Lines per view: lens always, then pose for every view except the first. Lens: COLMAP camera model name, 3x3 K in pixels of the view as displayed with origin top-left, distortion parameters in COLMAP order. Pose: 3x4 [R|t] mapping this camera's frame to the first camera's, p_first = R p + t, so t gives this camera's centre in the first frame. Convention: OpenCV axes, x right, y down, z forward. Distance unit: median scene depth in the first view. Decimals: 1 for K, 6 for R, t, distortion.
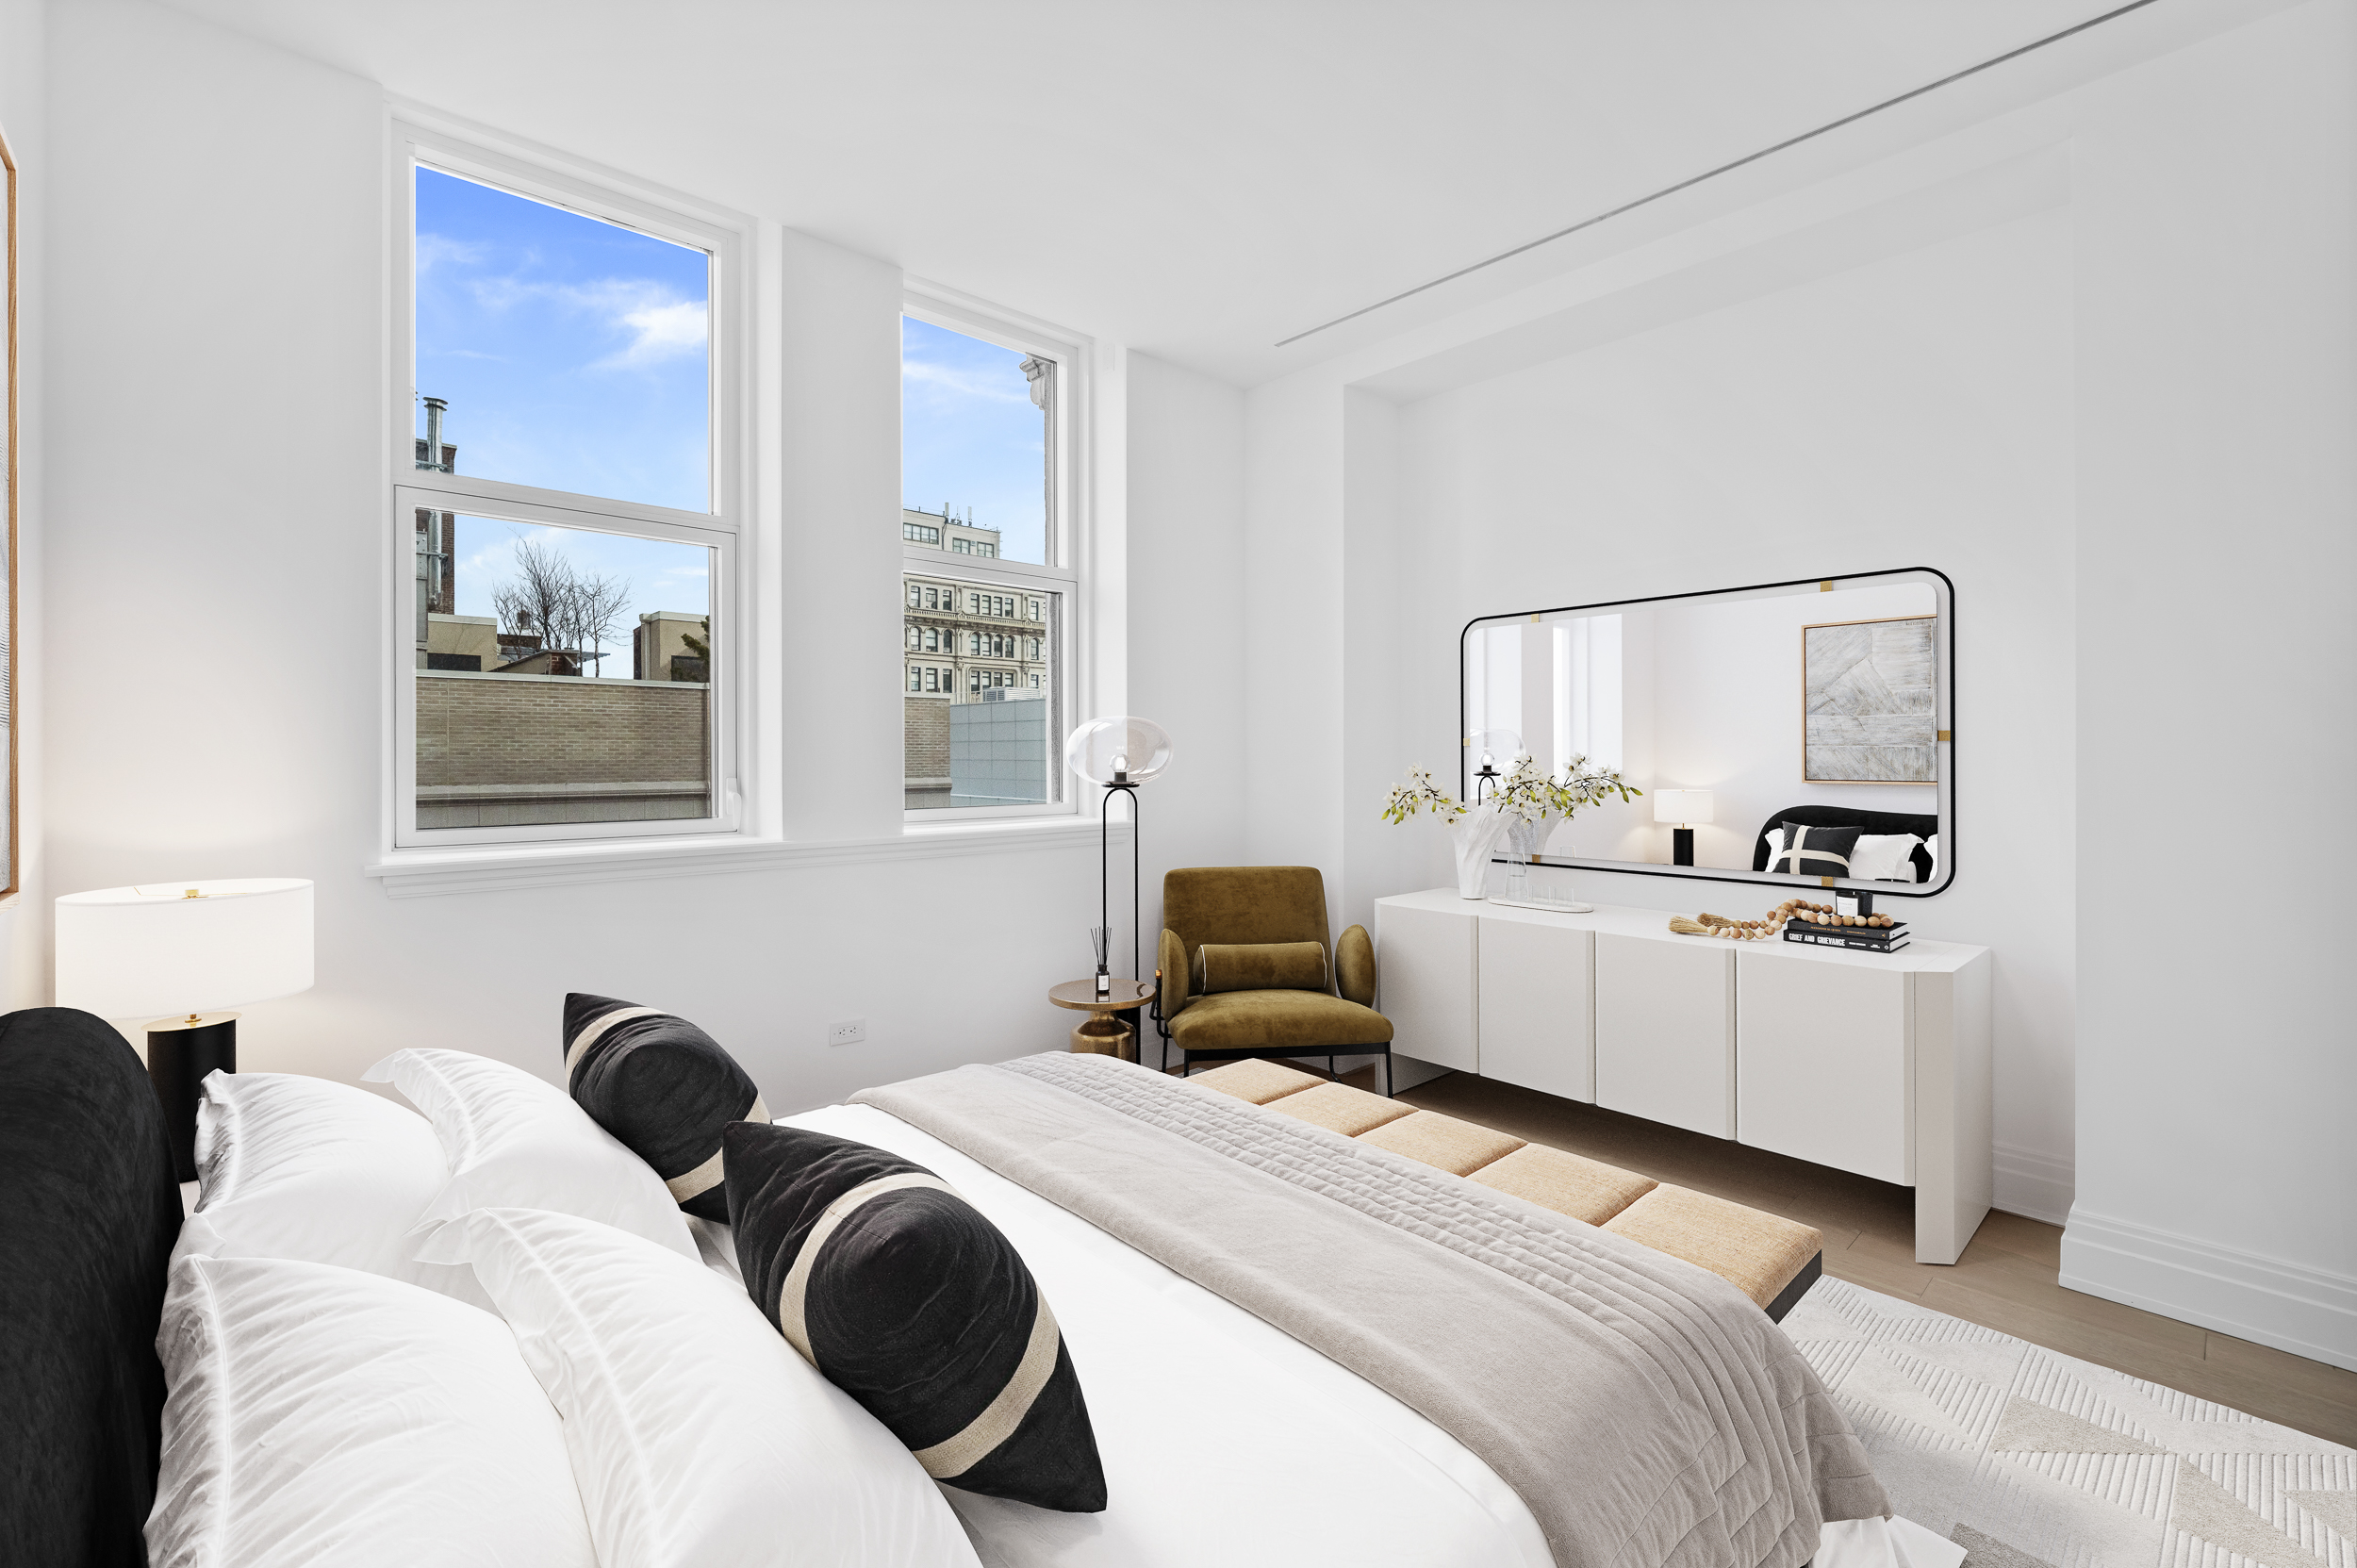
lens RADIAL K [[997.1, 0, 1188.0], [0, 997.1, 767.7], [0, 0, 1]] dist [-0.001363, -0.001556]
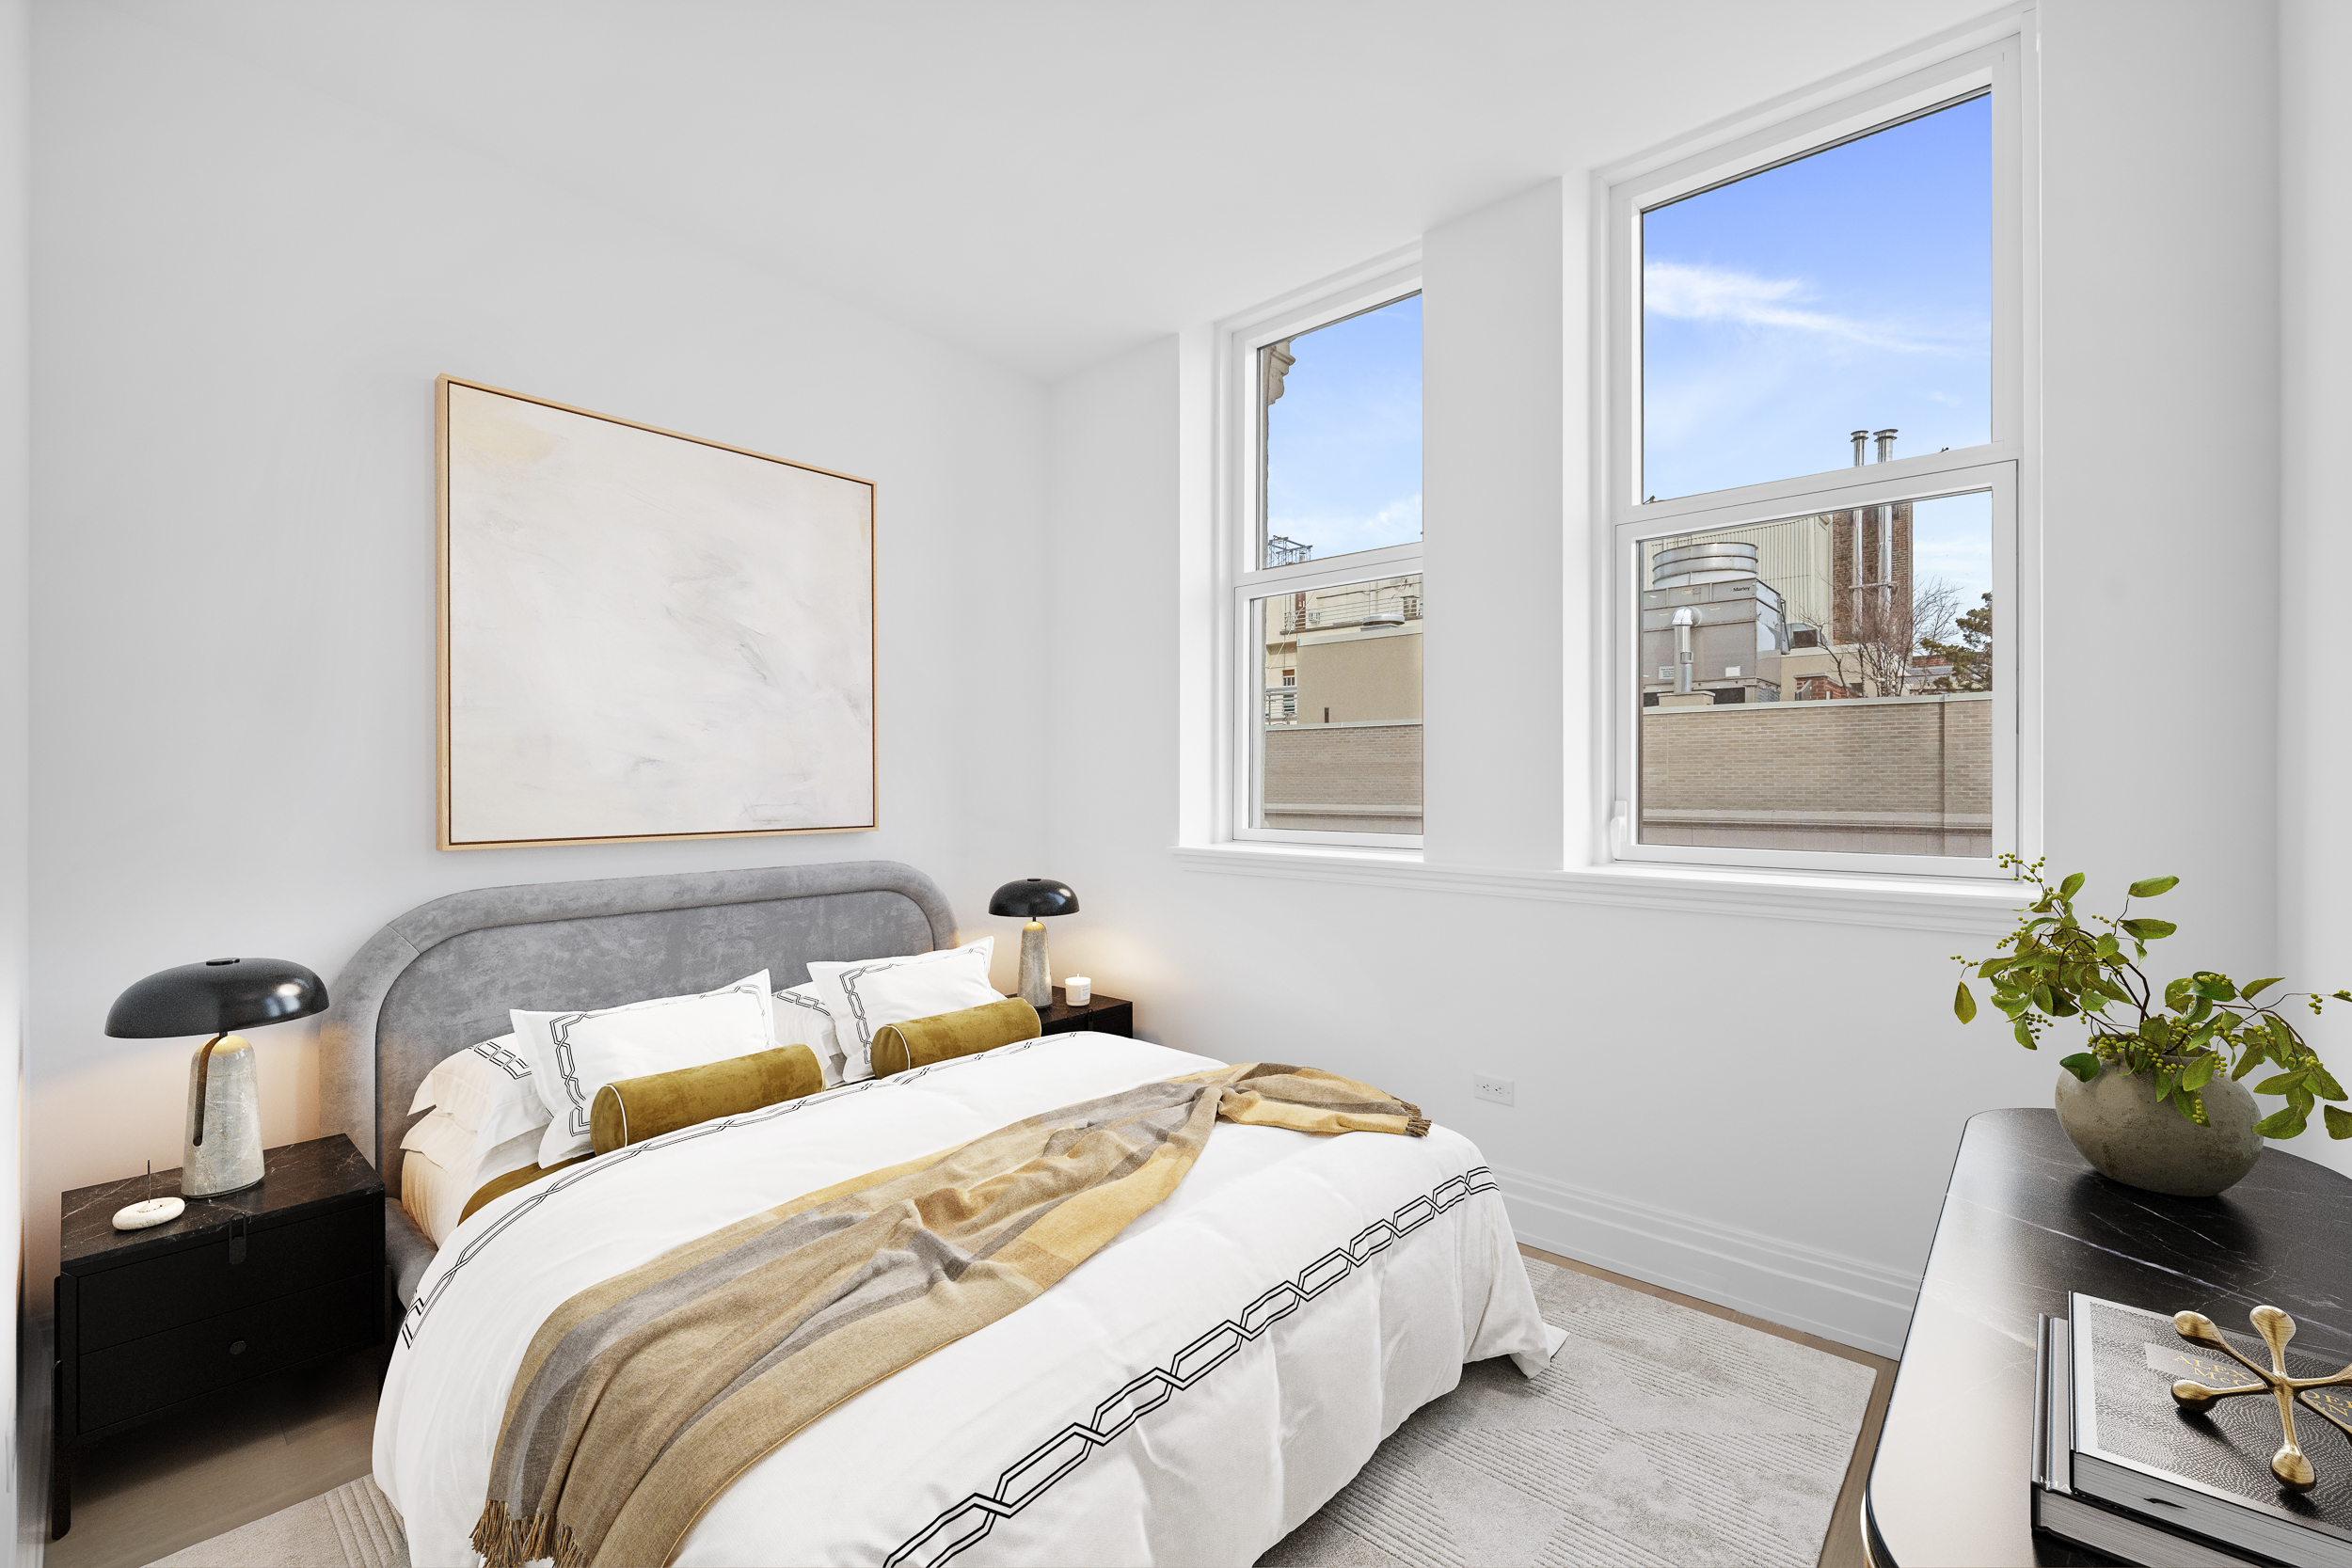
lens RADIAL K [[994.8, 0, 1178.5], [0, 994.8, 775.1], [0, 0, 1]] dist [-0.001363, -0.001556]
pose [[0.096735, -0.007936, -0.995279, 0.310855], [-0.011613, 0.999891, -0.009101, -0.003362], [0.995242, 0.012438, 0.096633, 0.327720]]
